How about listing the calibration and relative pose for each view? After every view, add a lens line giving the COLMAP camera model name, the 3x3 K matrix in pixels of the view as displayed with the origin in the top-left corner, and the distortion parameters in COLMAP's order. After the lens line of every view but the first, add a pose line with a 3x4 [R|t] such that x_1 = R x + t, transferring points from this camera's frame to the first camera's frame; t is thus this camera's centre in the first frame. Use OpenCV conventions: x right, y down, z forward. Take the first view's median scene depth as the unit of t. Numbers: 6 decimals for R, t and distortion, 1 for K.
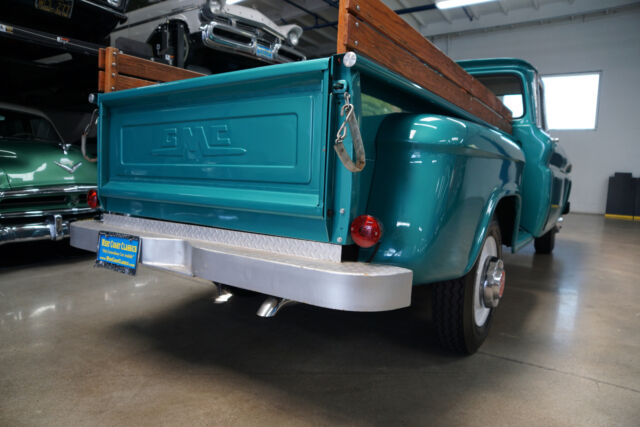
lens RADIAL K [[438.4, 0, 318.8], [0, 438.4, 215.3], [0, 0, 1]] dist [-0.128089, 0.087869]
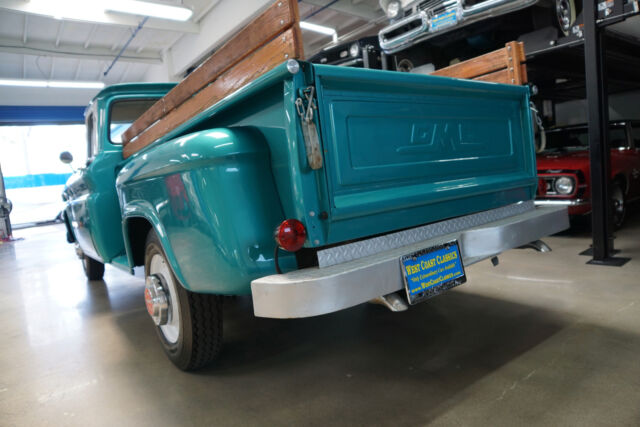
lens RADIAL K [[428.1, 0, 320.0], [0, 428.1, 213.5], [0, 0, 1]] dist [-0.138293, 0.090985]
pose [[0.319241, -0.135579, 0.937925, -0.481748], [0.209056, 0.975407, 0.069841, -0.045209], [-0.924327, 0.173782, 0.339733, 0.343673]]
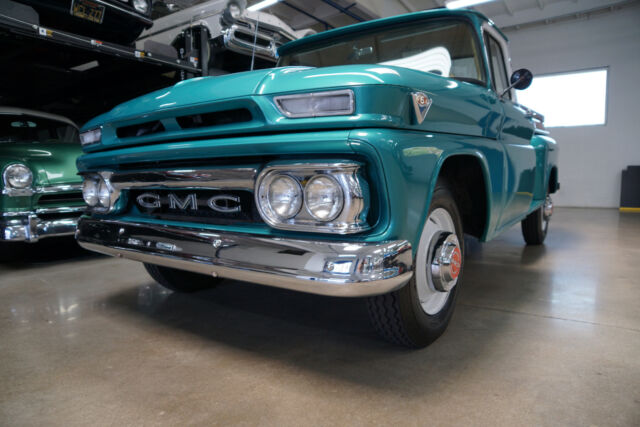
lens RADIAL K [[437.4, 0, 320.0], [0, 437.4, 213.5], [0, 0, 1]] dist [-0.127277, 0.084775]
pose [[0.999385, -0.032181, -0.013961, -0.040402], [0.031658, 0.998844, -0.036173, 0.047556], [0.015109, 0.035709, 0.999248, -0.016706]]
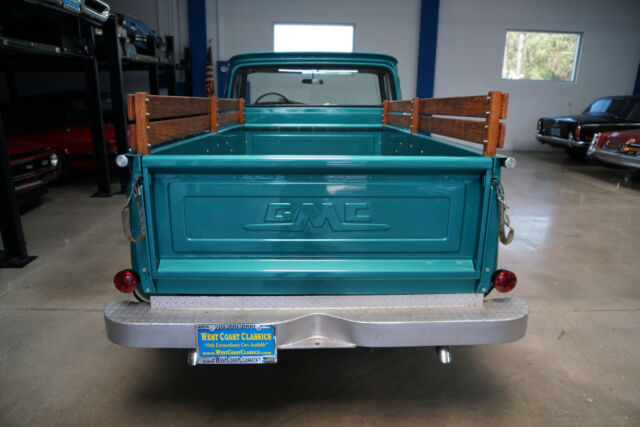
lens RADIAL K [[438.4, 0, 318.8], [0, 438.4, 215.3], [0, 0, 1]] dist [-0.128089, 0.087869]
pose [[0.812749, -0.175532, 0.555542, -0.298673], [0.075582, 0.977243, 0.198199, -0.132184], [-0.577690, -0.119097, 0.807521, 0.070893]]
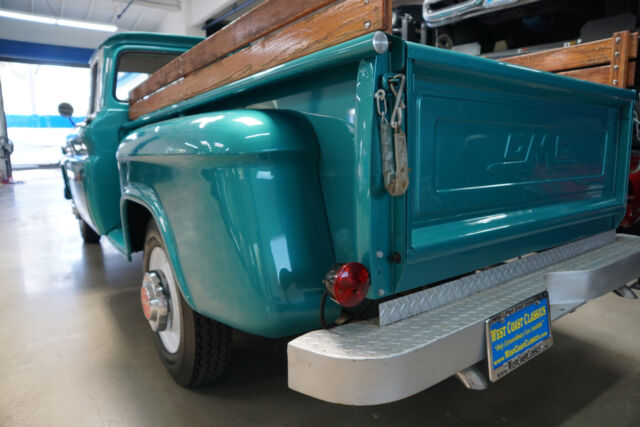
lens RADIAL K [[428.1, 0, 320.0], [0, 428.1, 213.5], [0, 0, 1]] dist [-0.138293, 0.090985]
pose [[0.341598, -0.176233, 0.923176, -0.413143], [0.110327, 0.982990, 0.146828, -0.077267], [-0.933348, 0.051695, 0.355230, 0.396665]]
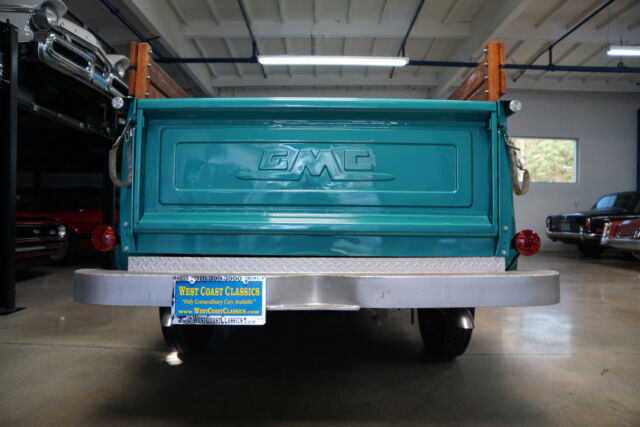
lens RADIAL K [[438.4, 0, 318.8], [0, 438.4, 215.3], [0, 0, 1]] dist [-0.128089, 0.087869]
pose [[0.827397, -0.008937, 0.561547, -0.287553], [0.072360, 0.993236, -0.090810, 0.006851], [-0.556937, 0.115769, 0.822447, 0.087450]]
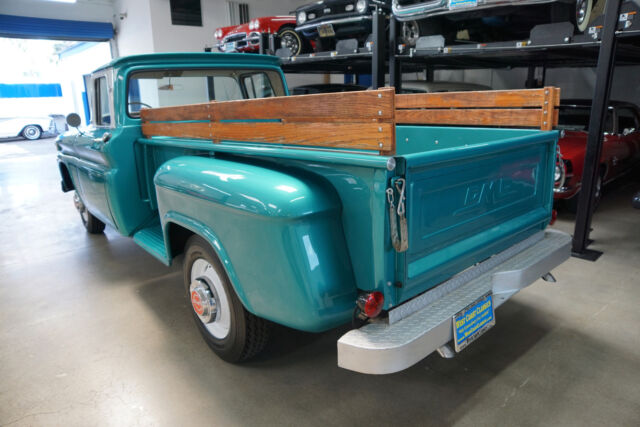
lens RADIAL K [[428.1, 0, 320.0], [0, 428.1, 213.5], [0, 0, 1]] dist [-0.138293, 0.090985]
pose [[0.258251, -0.287637, 0.922264, -0.520324], [0.137554, 0.955870, 0.259600, -0.168274], [-0.956235, 0.059819, 0.286420, 0.396691]]
